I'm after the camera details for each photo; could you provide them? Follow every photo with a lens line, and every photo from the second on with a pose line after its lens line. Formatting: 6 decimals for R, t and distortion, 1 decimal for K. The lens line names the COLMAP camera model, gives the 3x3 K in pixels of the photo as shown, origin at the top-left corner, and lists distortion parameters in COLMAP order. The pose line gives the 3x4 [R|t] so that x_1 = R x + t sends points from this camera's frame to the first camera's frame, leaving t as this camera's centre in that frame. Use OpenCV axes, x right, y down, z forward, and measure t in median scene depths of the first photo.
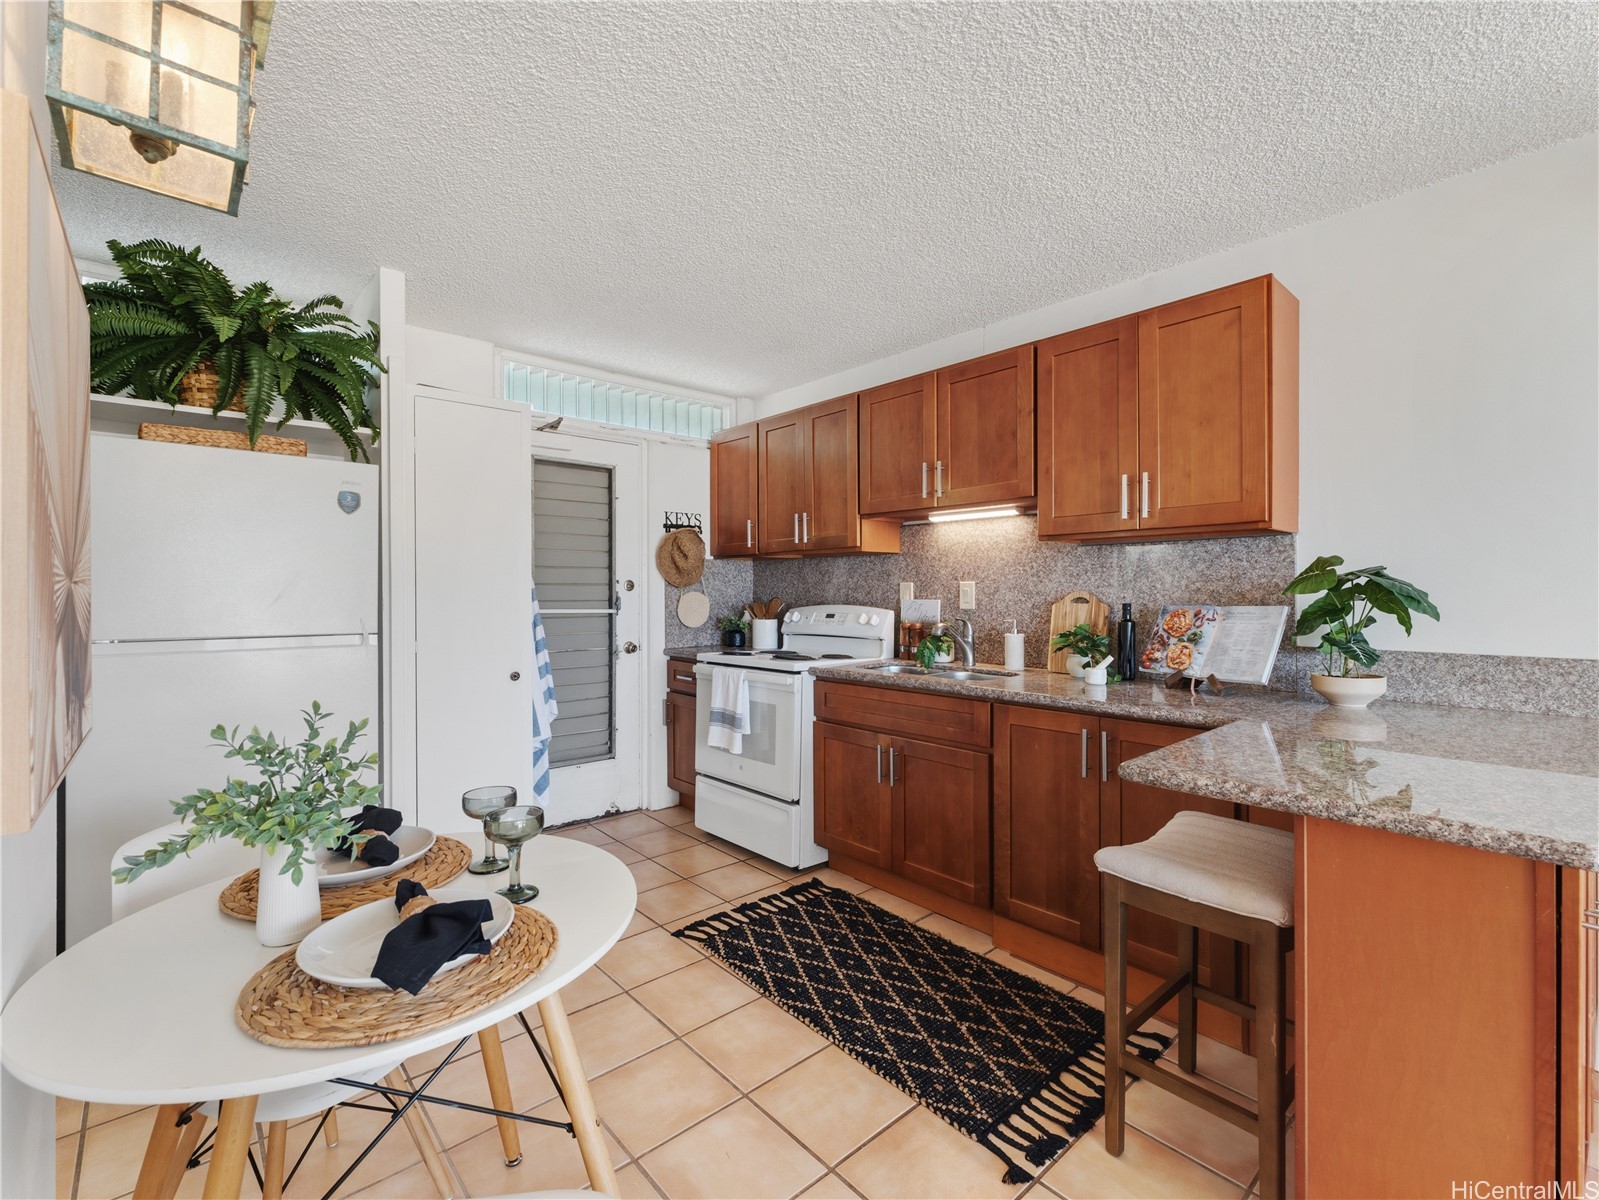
lens RADIAL K [[722.3, 0, 797.0], [0, 722.3, 595.7], [0, 0, 1]] dist [0.001208, 0.000406]
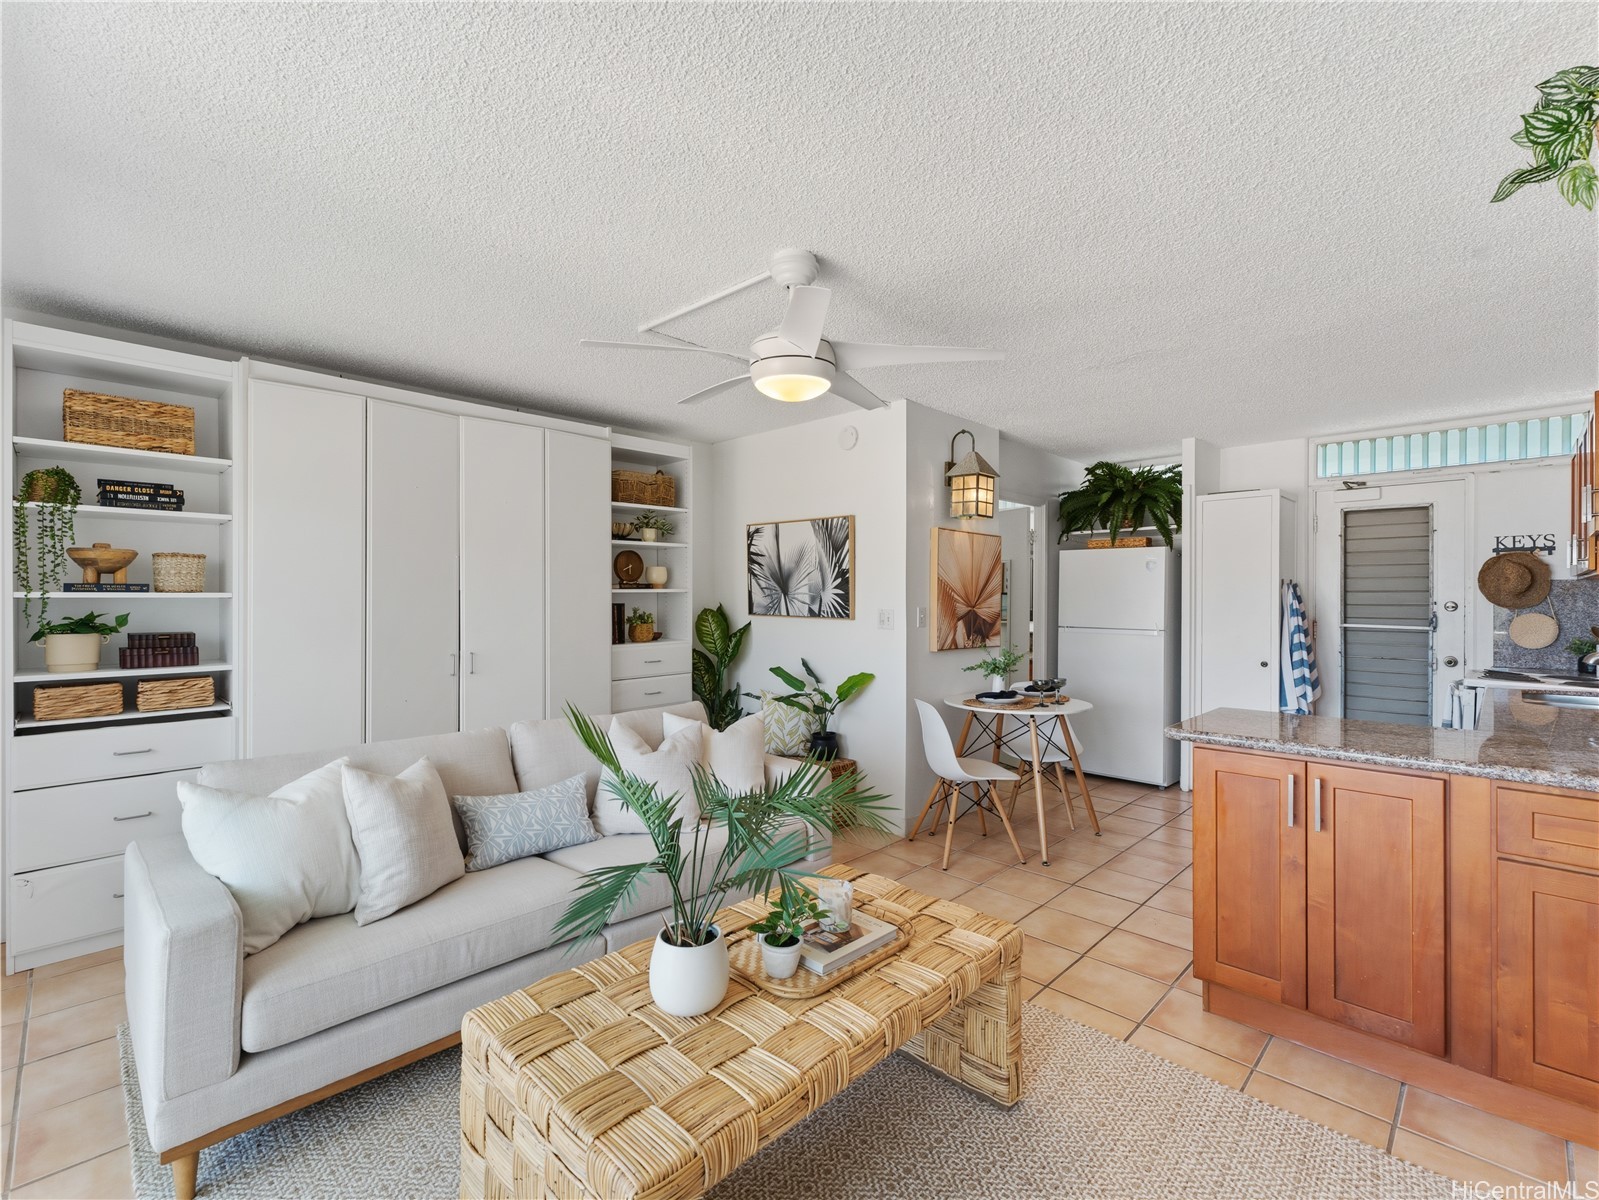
lens RADIAL K [[713.2, 0, 794.9], [0, 713.2, 602.9], [0, 0, 1]] dist [0.001057, 0.000083]
pose [[0.068880, 0.008506, -0.997589, 0.939885], [-0.010300, 0.999916, 0.007815, -0.020569], [0.997572, 0.009737, 0.068962, -0.111604]]
